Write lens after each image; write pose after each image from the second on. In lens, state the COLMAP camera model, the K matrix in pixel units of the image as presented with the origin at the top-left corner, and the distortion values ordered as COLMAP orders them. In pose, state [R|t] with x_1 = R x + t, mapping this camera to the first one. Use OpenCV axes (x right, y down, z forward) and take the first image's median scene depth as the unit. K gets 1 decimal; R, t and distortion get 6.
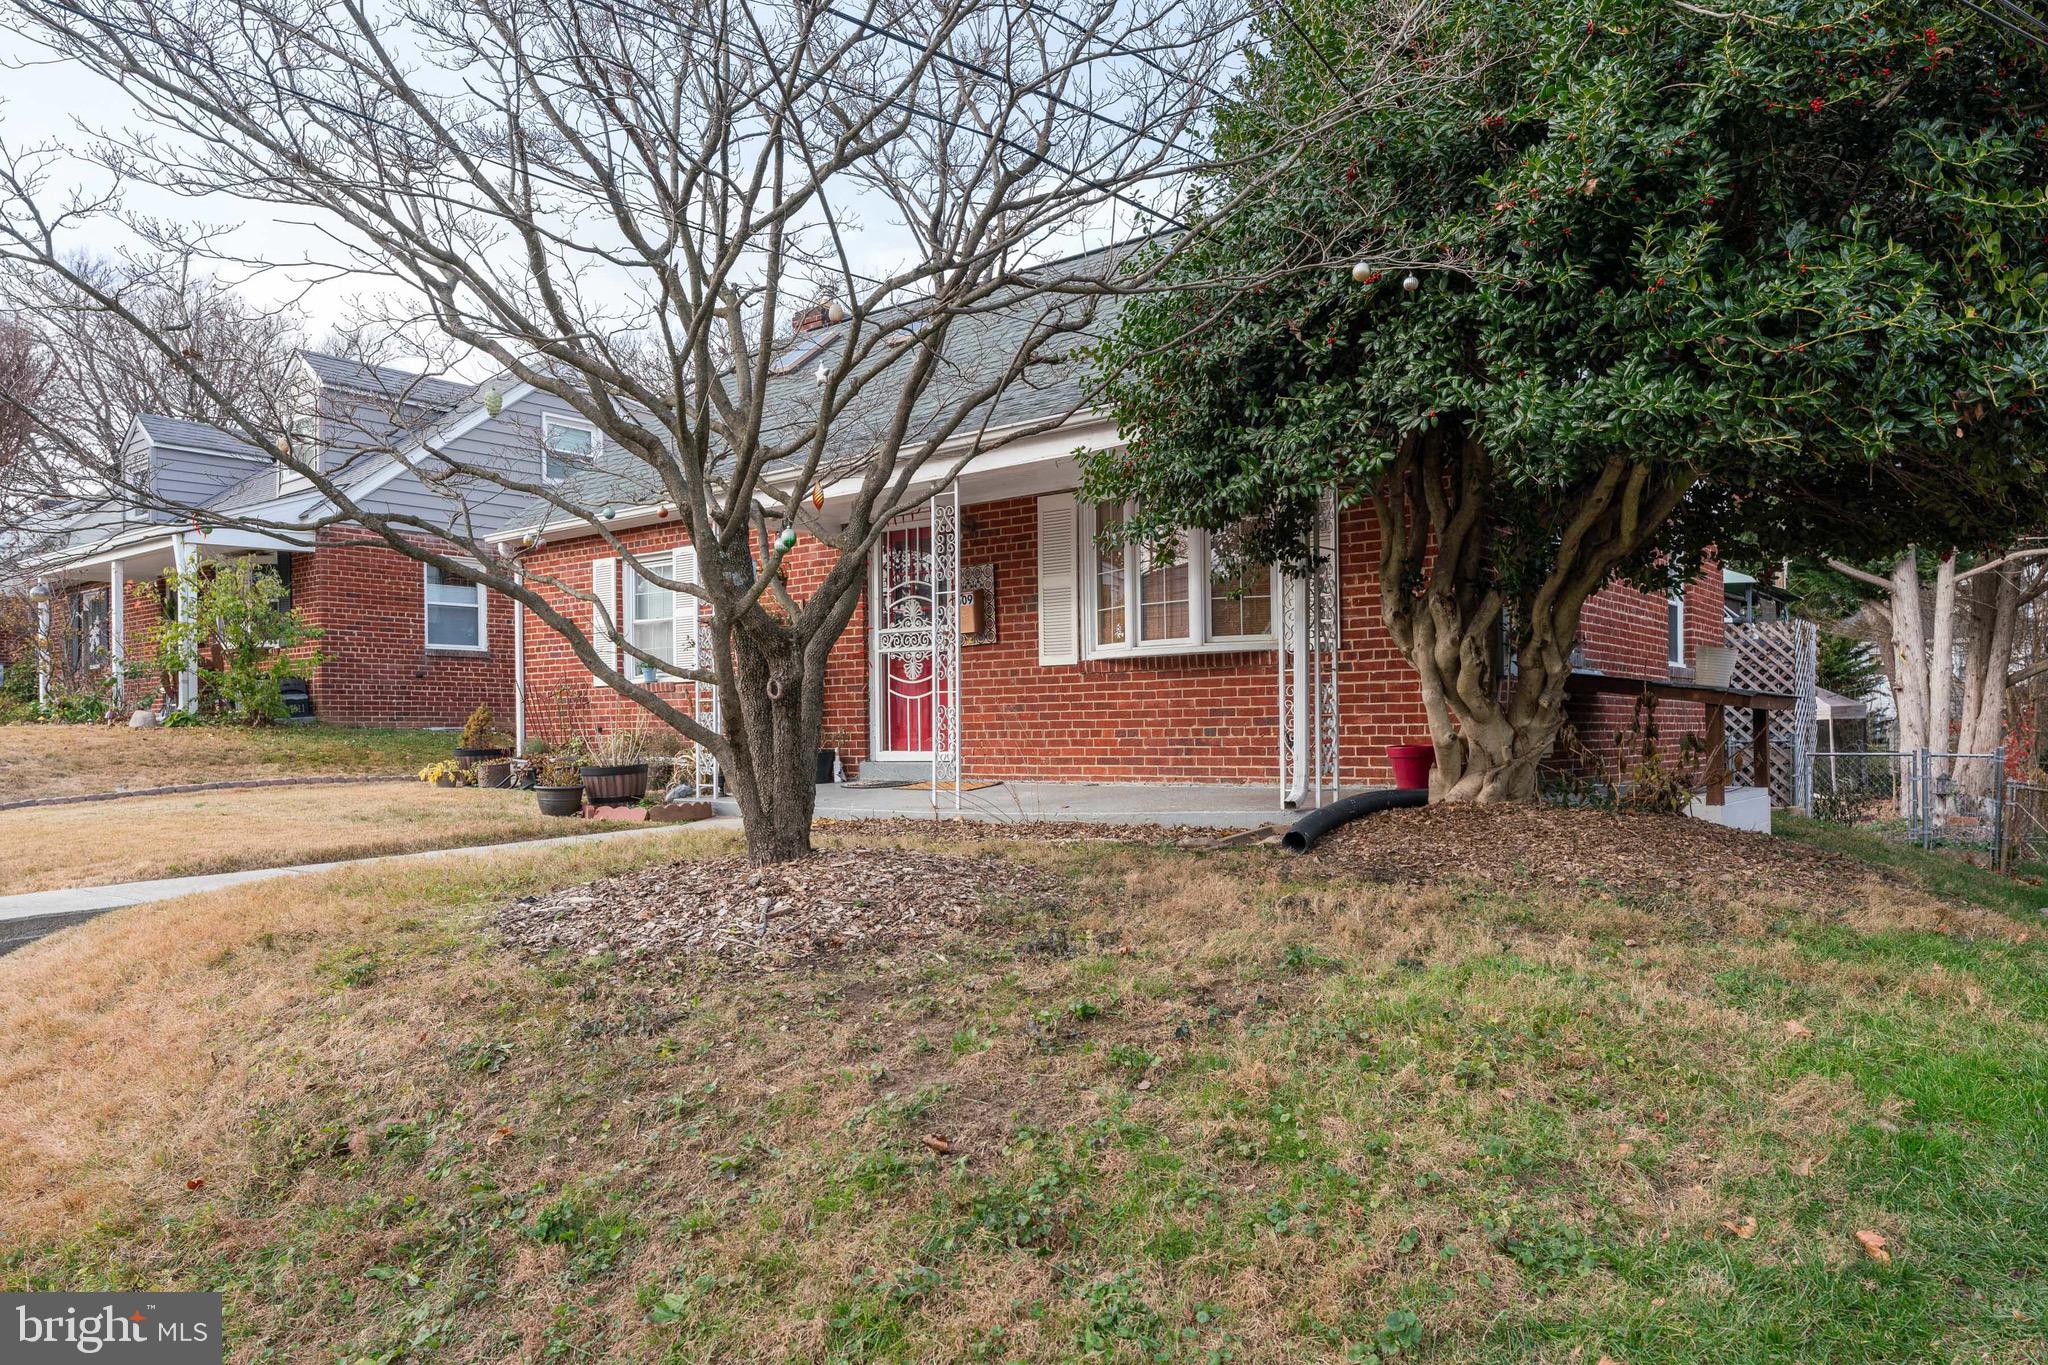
lens RADIAL K [[1383.6, 0, 1024.6], [0, 1383.6, 718.4], [0, 0, 1]] dist [-0.001739, -0.000435]
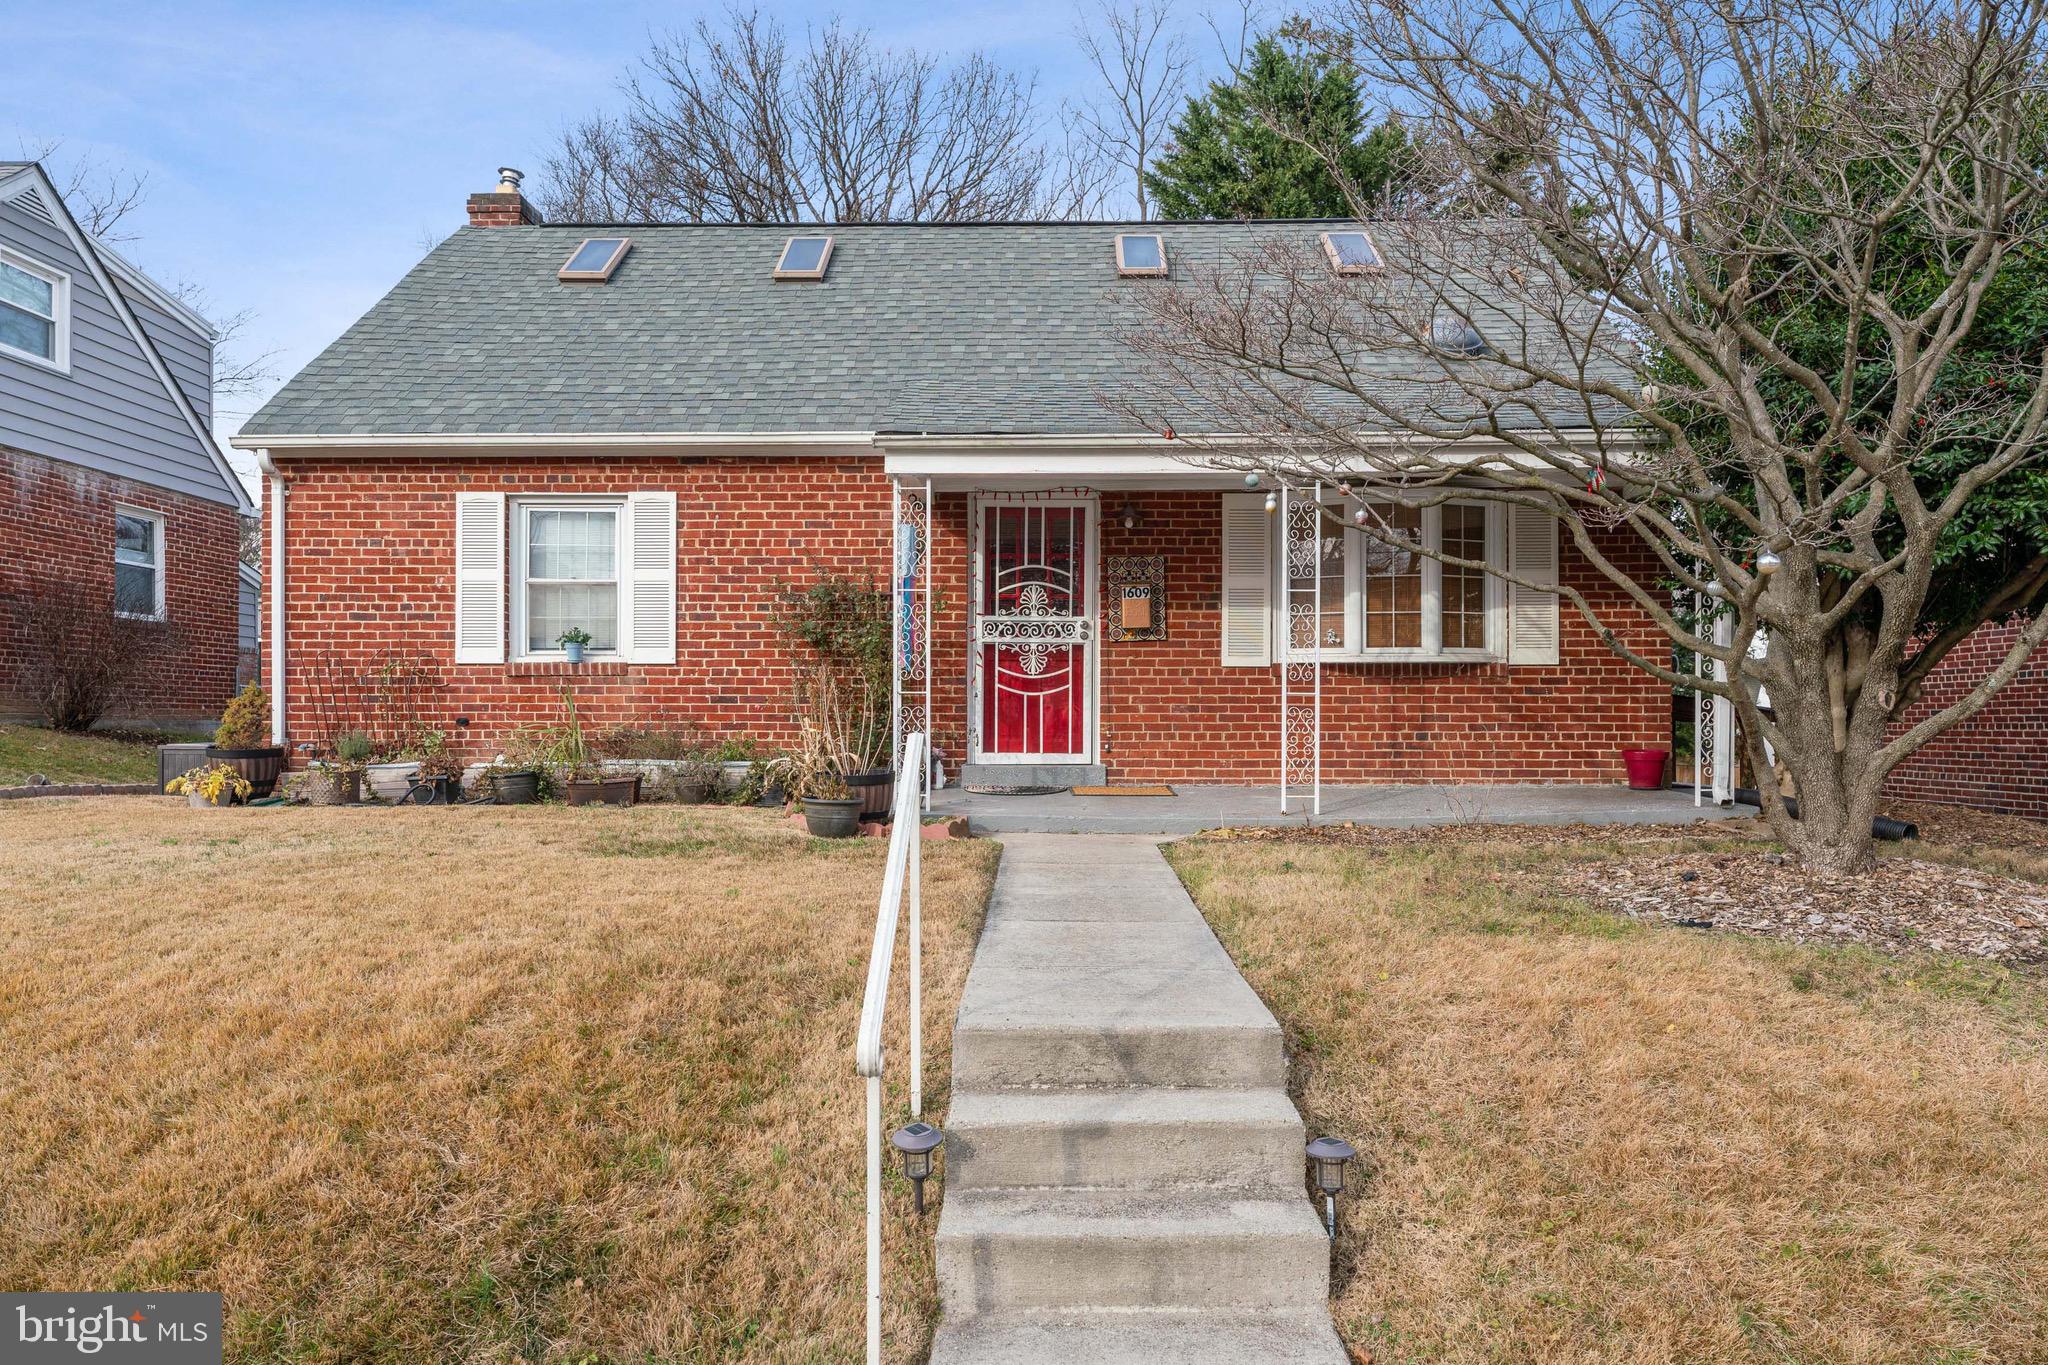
lens RADIAL K [[1383.6, 0, 1024.6], [0, 1383.6, 718.4], [0, 0, 1]] dist [-0.001739, -0.000435]
pose [[0.794112, 0.013769, 0.607615, -0.691916], [-0.017420, 0.999848, 0.000109, 0.001060], [-0.607522, -0.010671, 0.794232, 0.308797]]
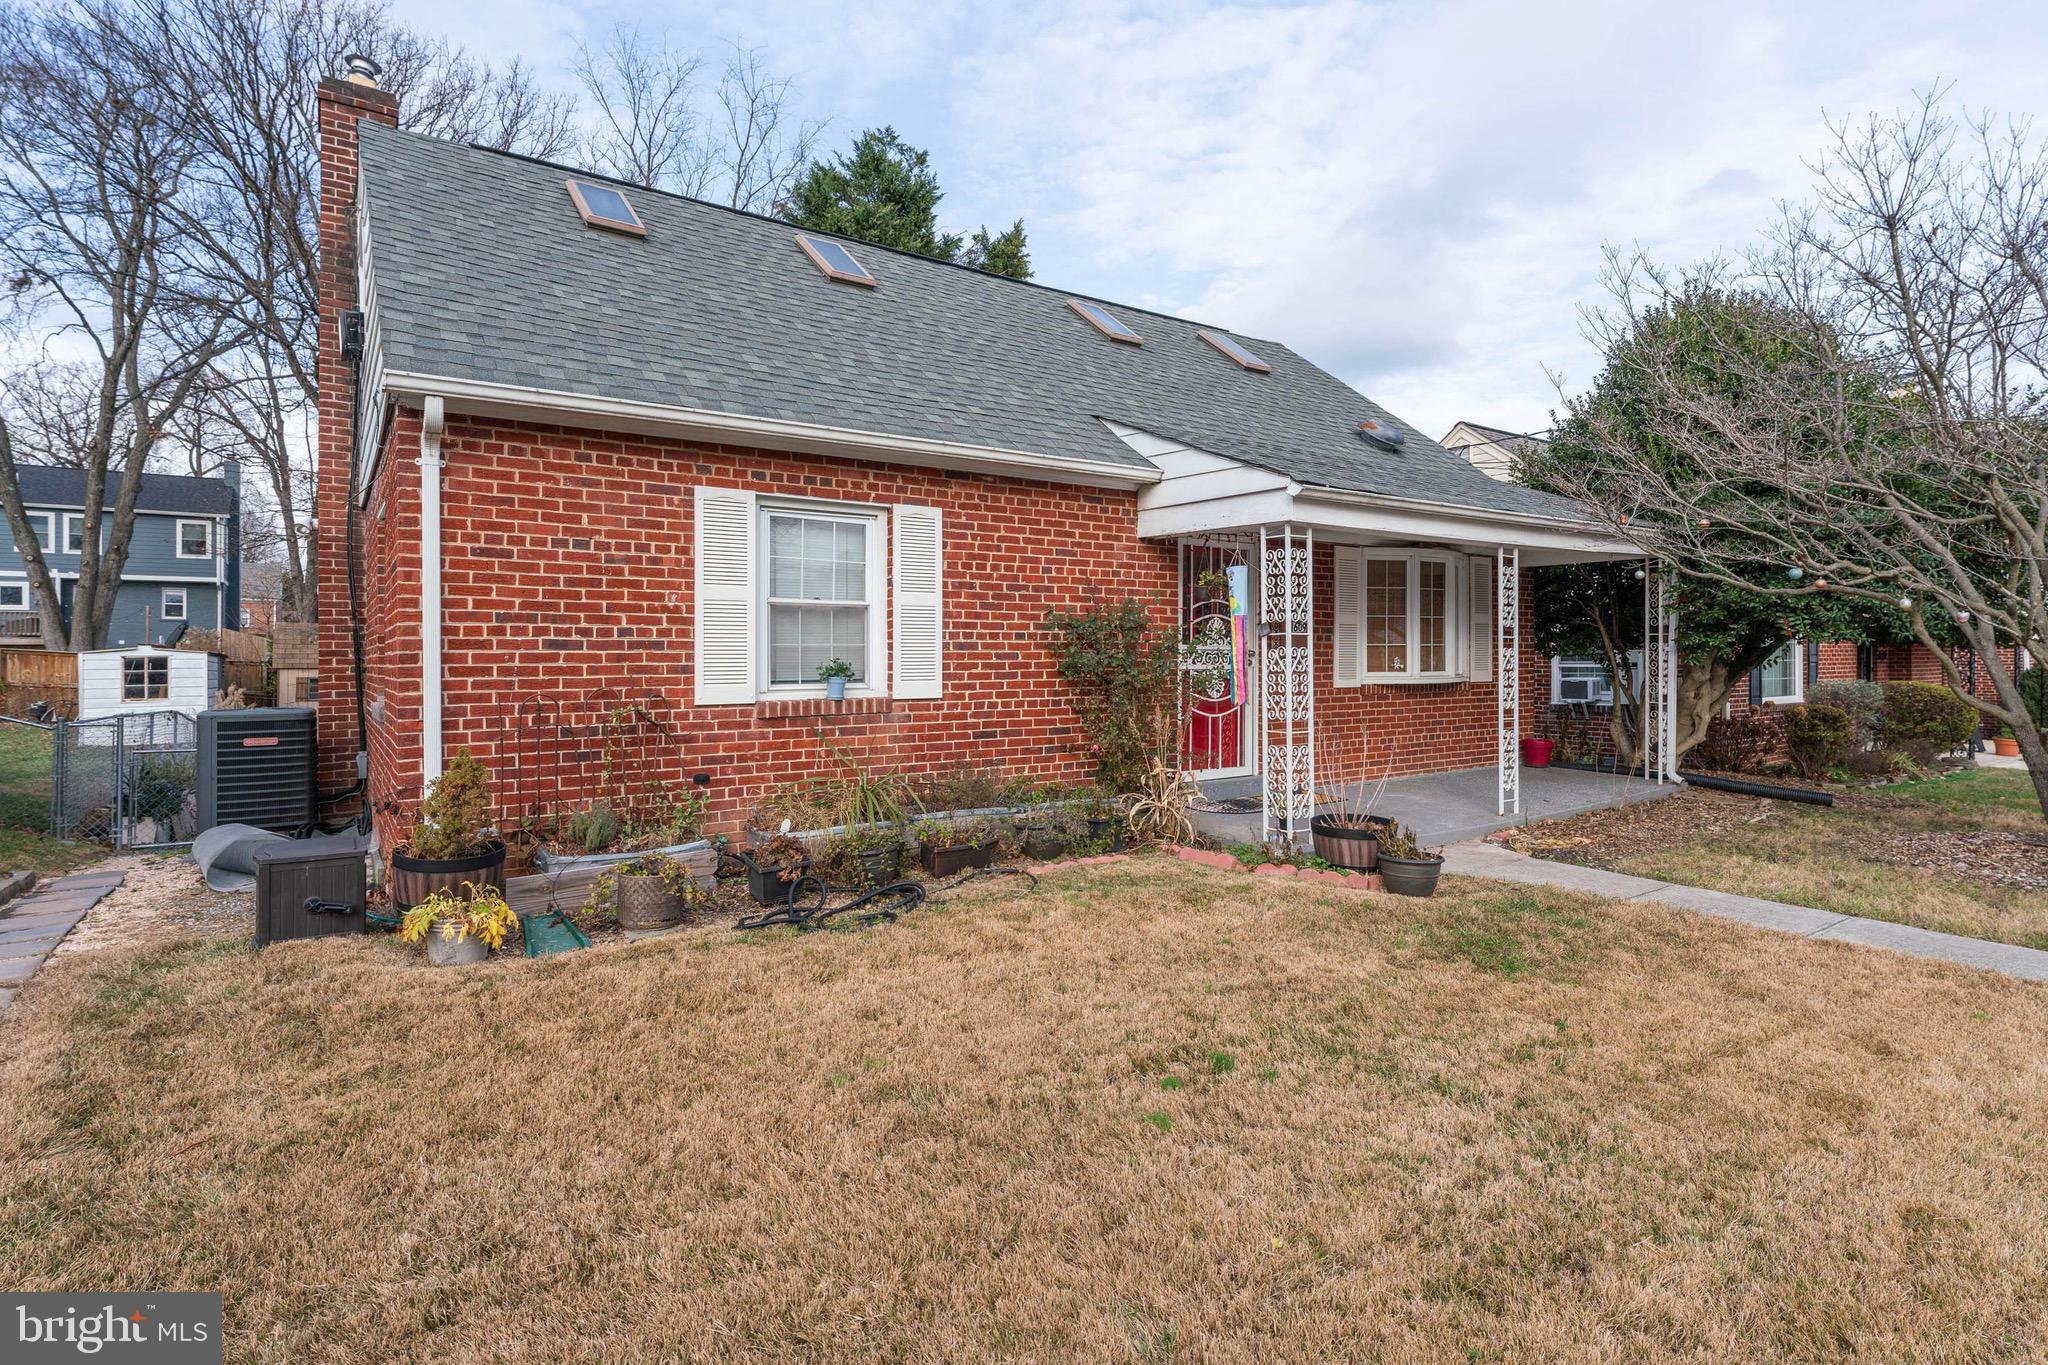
lens RADIAL K [[1020.1, 0, 1023.9], [0, 1020.1, 659.4], [0, 0, 1]] dist [0.002173, 0.000184]
pose [[0.295682, 0.009597, 0.955238, -0.903849], [-0.008061, 0.999939, -0.007551, -0.053509], [-0.955252, -0.005467, 0.295742, 0.995377]]
